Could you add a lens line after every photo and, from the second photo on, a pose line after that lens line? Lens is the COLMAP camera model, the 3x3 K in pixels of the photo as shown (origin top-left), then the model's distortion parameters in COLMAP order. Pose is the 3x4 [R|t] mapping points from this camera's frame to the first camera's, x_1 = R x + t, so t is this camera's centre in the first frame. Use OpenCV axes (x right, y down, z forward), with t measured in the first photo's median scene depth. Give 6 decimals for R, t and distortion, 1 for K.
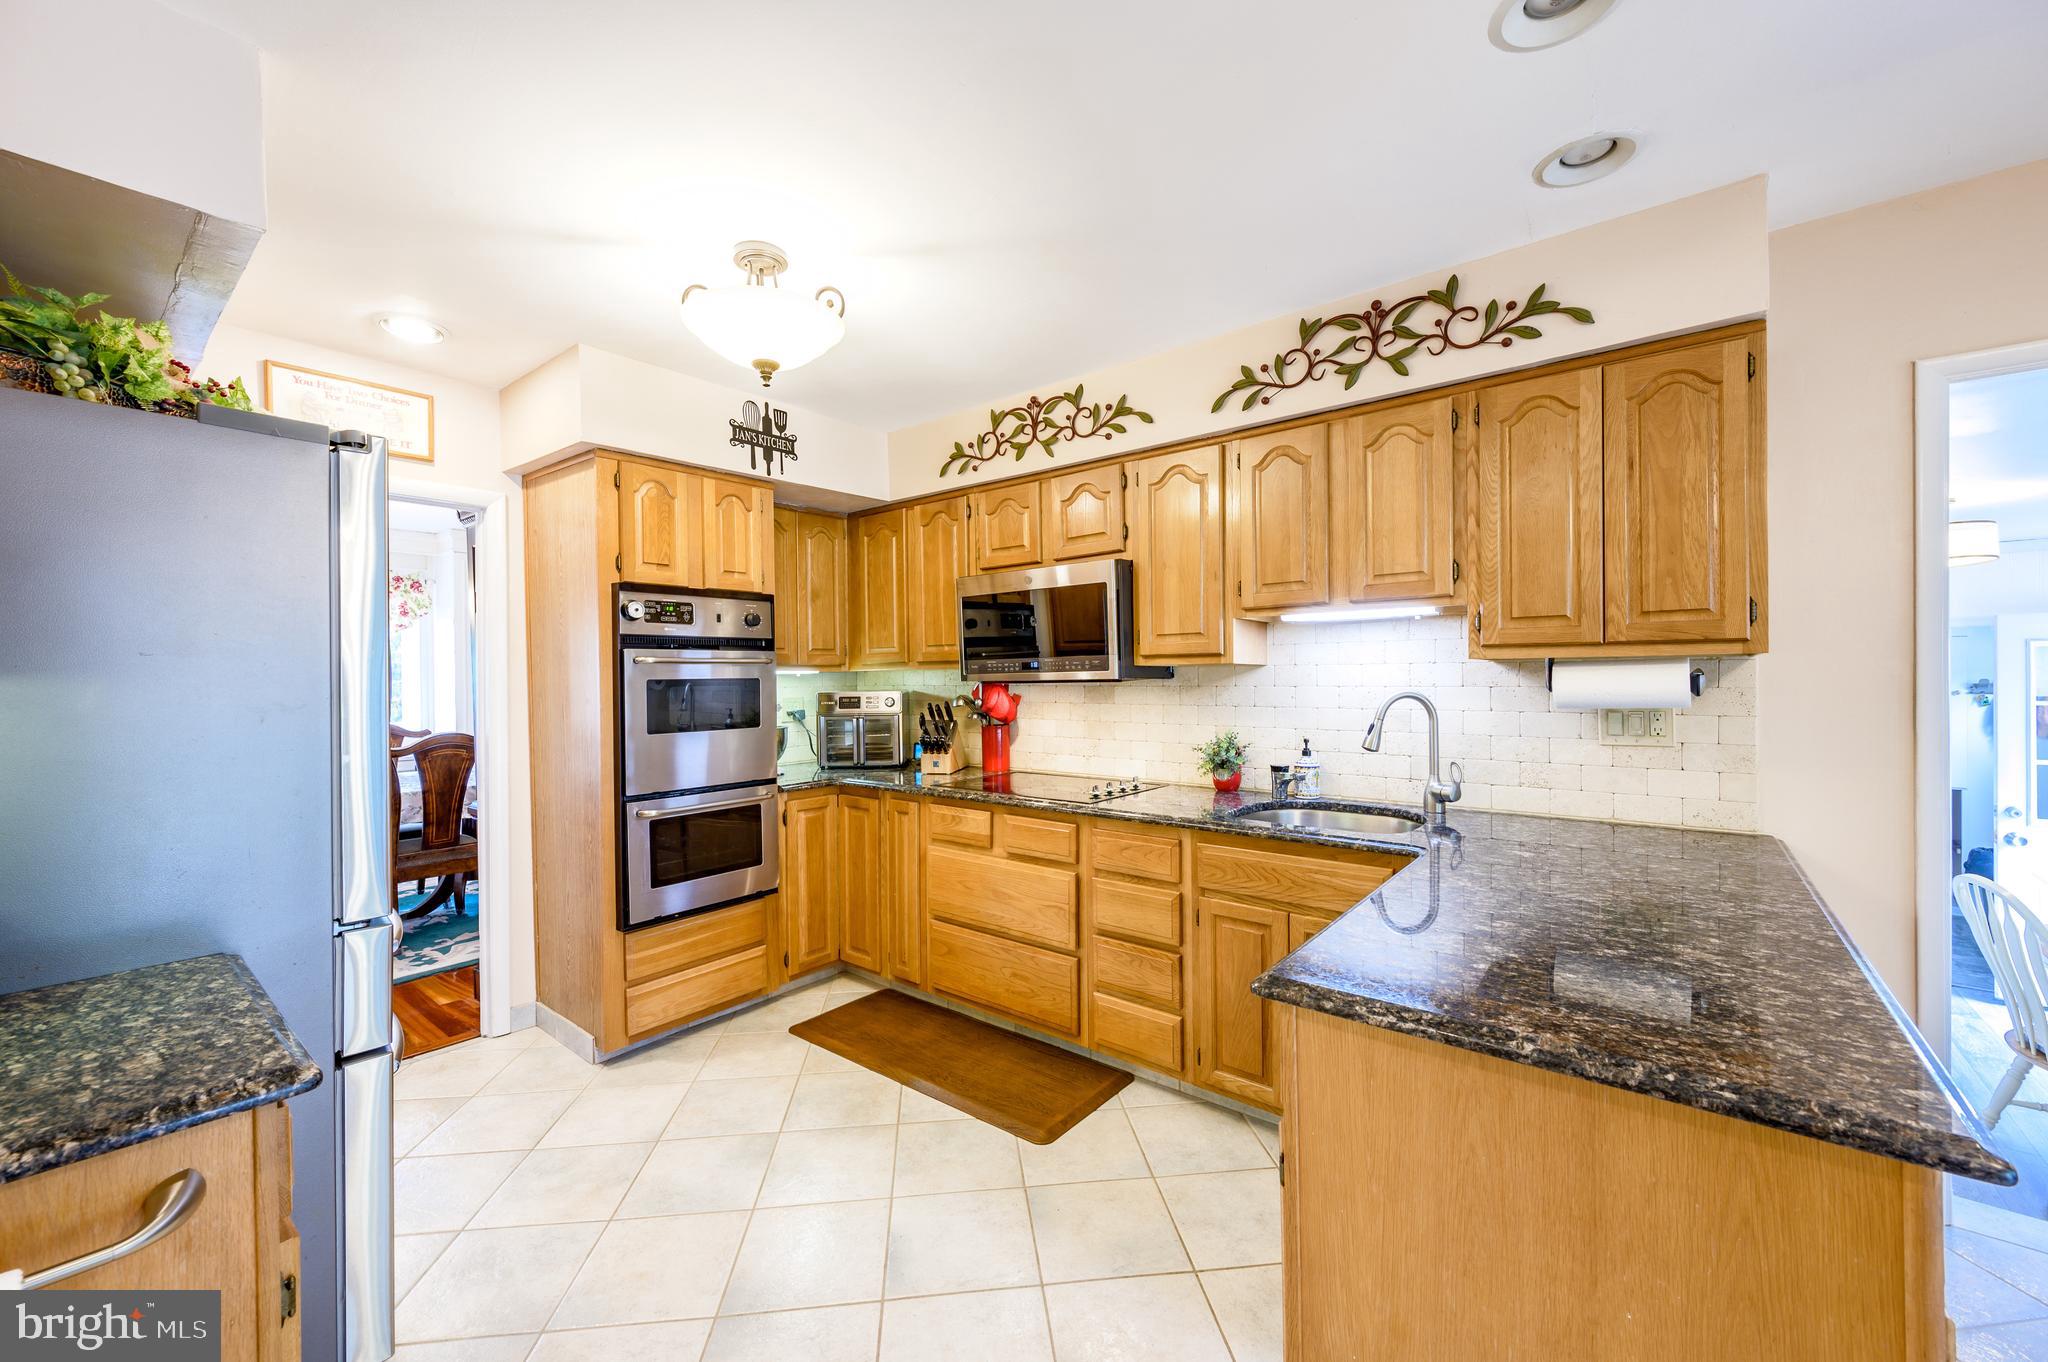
lens RADIAL K [[804.4, 0, 1024.0], [0, 804.4, 681.0], [0, 0, 1]] dist [-0.000543, 0.000367]
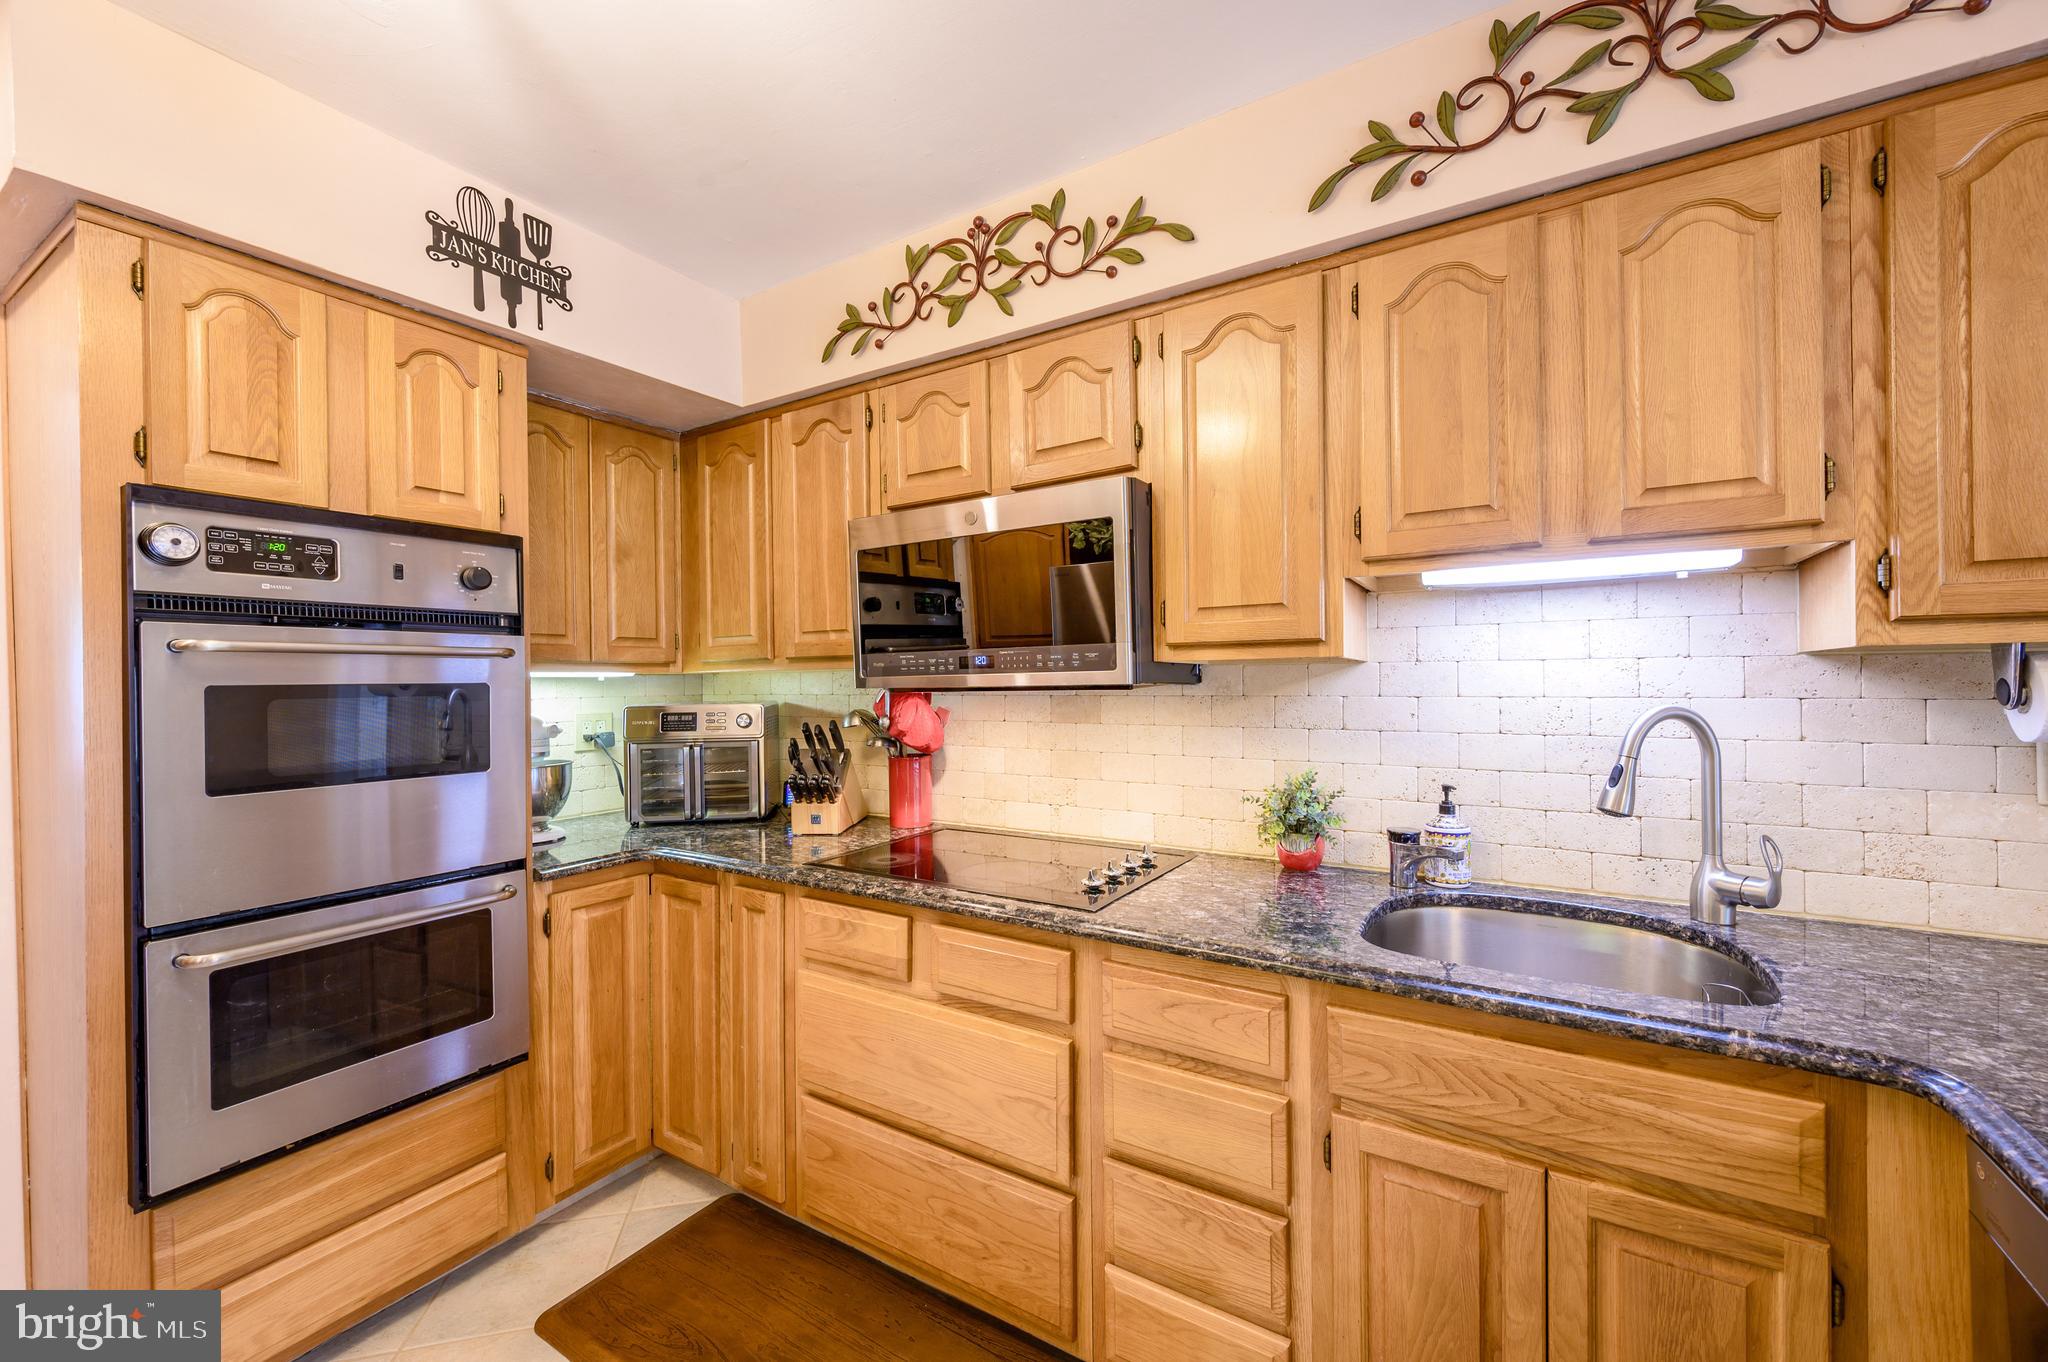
lens RADIAL K [[804.4, 0, 1024.0], [0, 804.4, 681.0], [0, 0, 1]] dist [-0.000543, 0.000367]
pose [[0.992175, 0.000625, 0.124851, -0.033997], [0.000328, 0.999971, -0.007609, -0.000718], [-0.124853, 0.007590, 0.992146, 0.458790]]
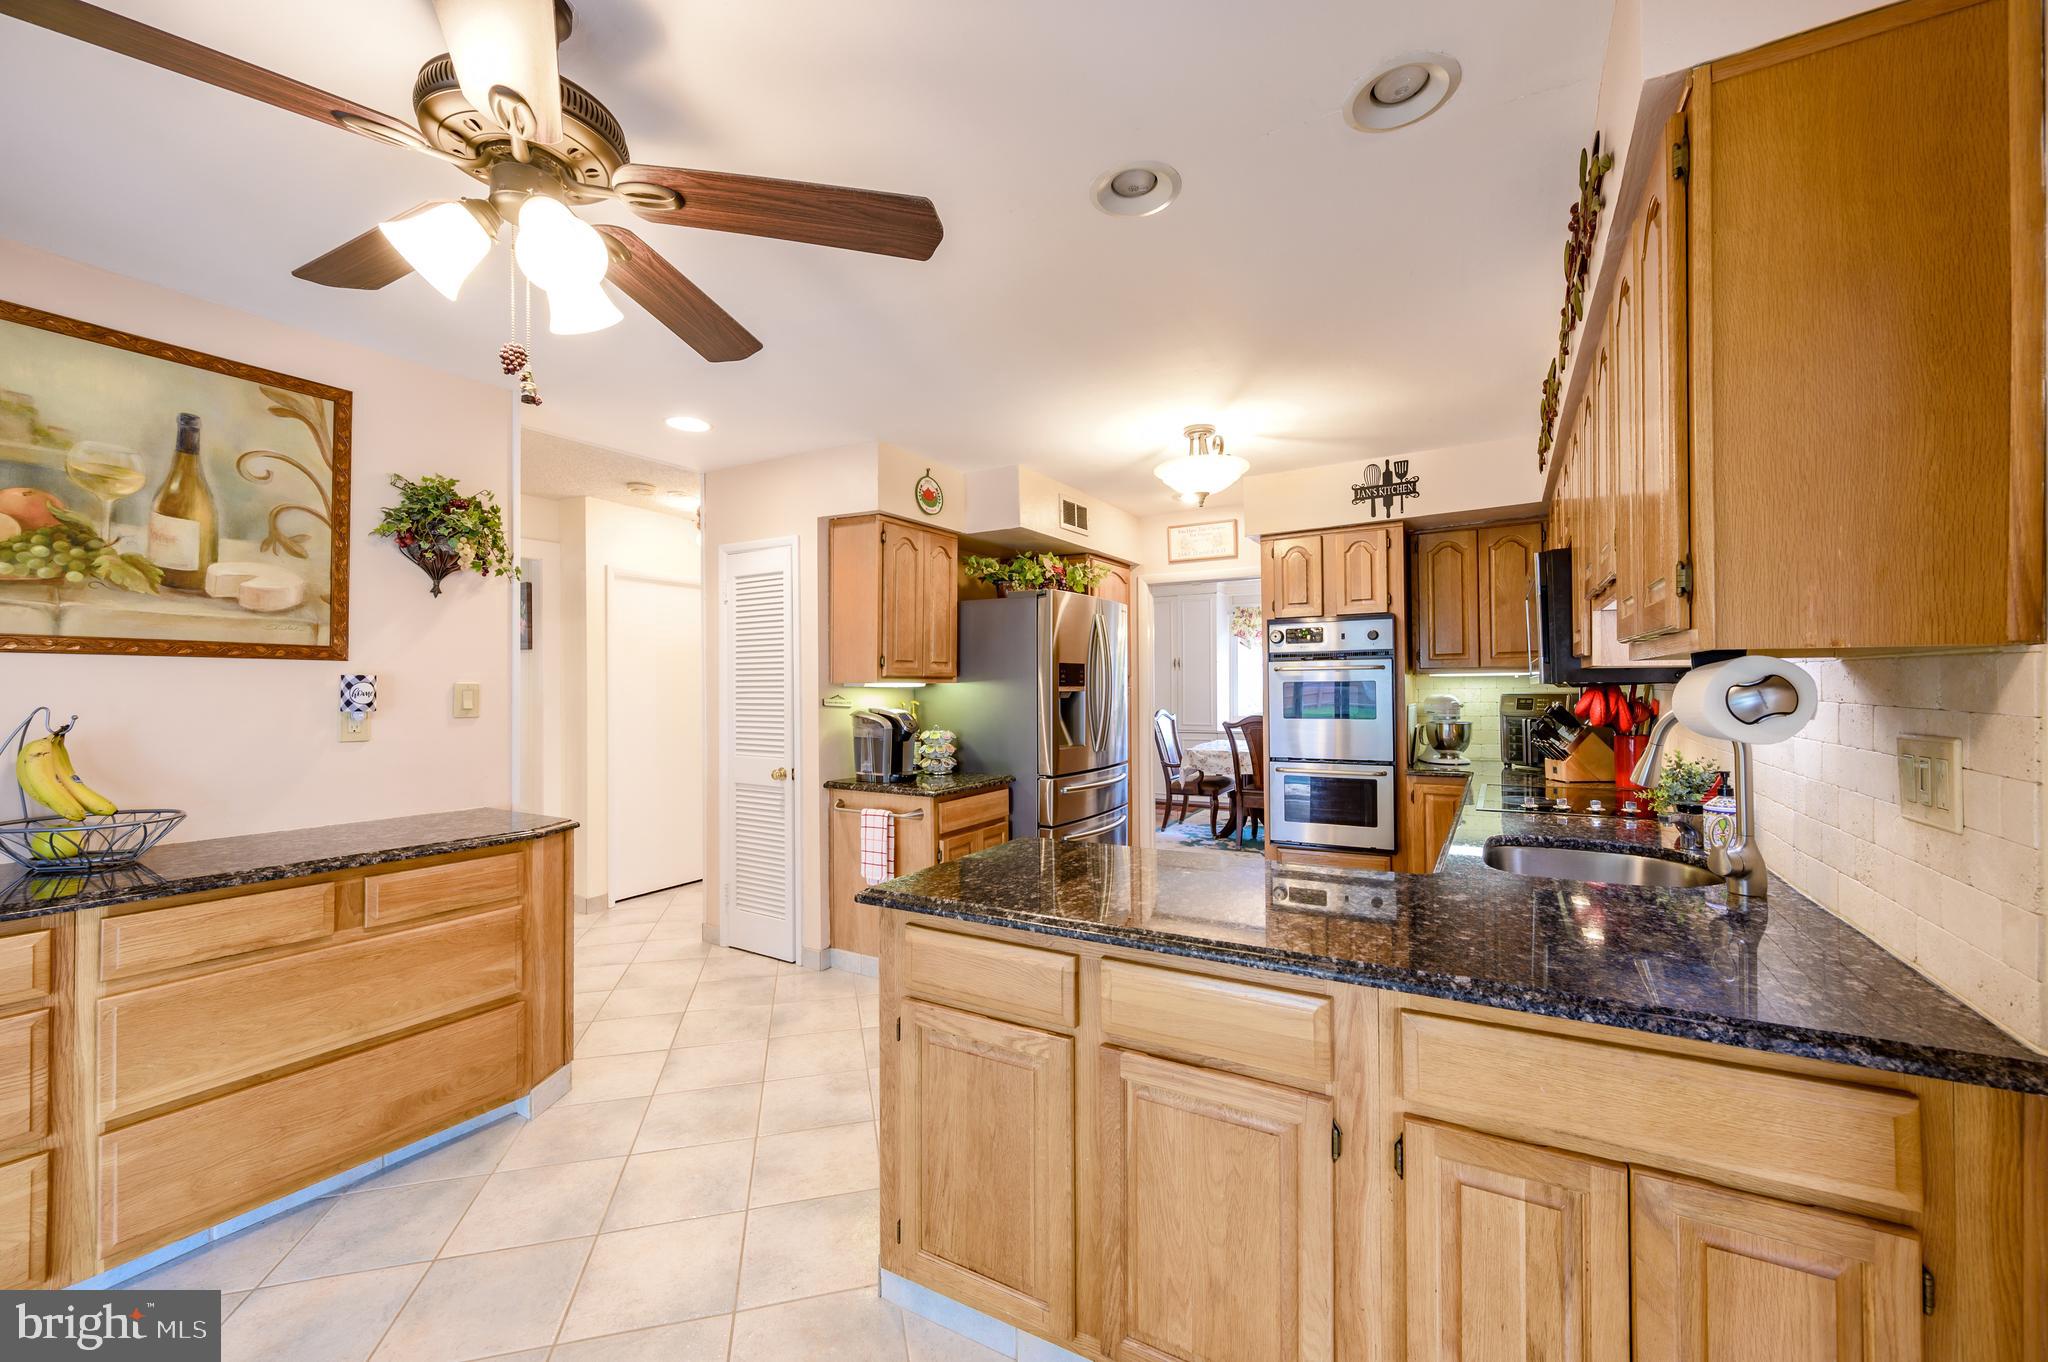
lens RADIAL K [[804.4, 0, 1024.0], [0, 804.4, 681.0], [0, 0, 1]] dist [-0.000543, 0.000367]
pose [[0.150588, 0.005173, -0.988583, 0.969963], [0.002474, 0.999981, 0.005609, -0.013518], [0.988594, -0.003291, 0.150572, 0.297749]]
